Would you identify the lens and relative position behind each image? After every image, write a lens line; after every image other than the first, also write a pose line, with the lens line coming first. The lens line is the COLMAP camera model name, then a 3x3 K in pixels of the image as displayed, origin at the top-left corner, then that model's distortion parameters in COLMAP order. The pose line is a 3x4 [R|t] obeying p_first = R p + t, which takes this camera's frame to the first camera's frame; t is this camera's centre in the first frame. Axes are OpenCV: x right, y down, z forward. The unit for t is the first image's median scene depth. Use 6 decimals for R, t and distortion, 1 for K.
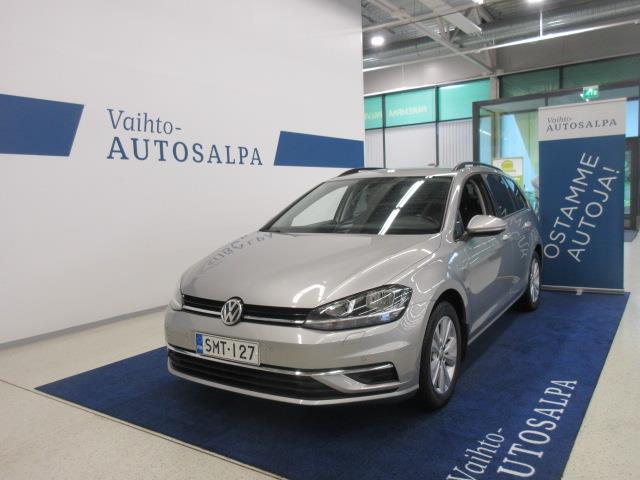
lens RADIAL K [[521.0, 0, 320.0], [0, 521.0, 240.0], [0, 0, 1]] dist [0.004046, 0.000635]
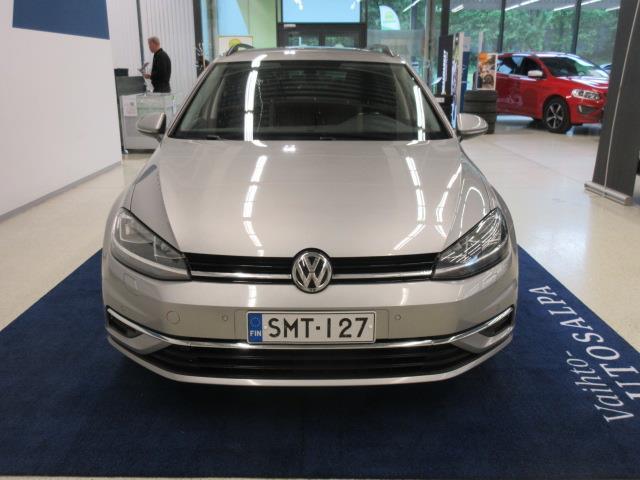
lens RADIAL K [[570.8, 0, 321.4], [0, 570.8, 211.2], [0, 0, 1]] dist [0.004694, -0.006839]
pose [[0.829754, -0.088772, 0.551025, -0.541233], [0.017717, 0.990962, 0.132968, -0.033021], [-0.557848, -0.100569, 0.823827, 0.401735]]
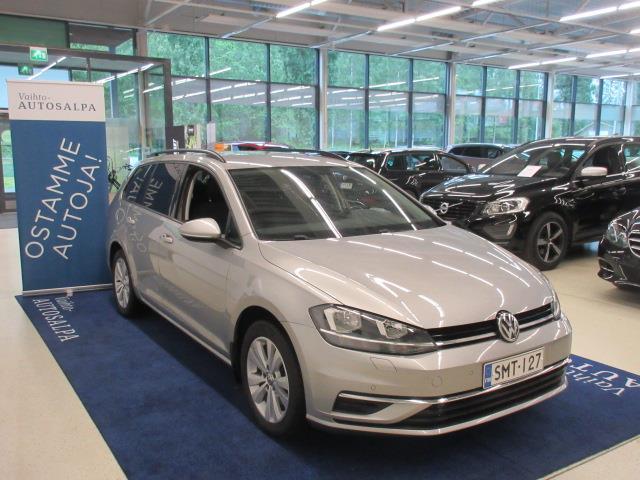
lens RADIAL K [[583.7, 0, 324.0], [0, 583.7, 242.0], [0, 0, 1]] dist [0.016750, 0.013401]
pose [[0.382067, -0.093577, 0.919385, -1.185823], [0.078061, 0.994572, 0.068791, -0.100075], [-0.920832, 0.045485, 0.387298, 0.880398]]
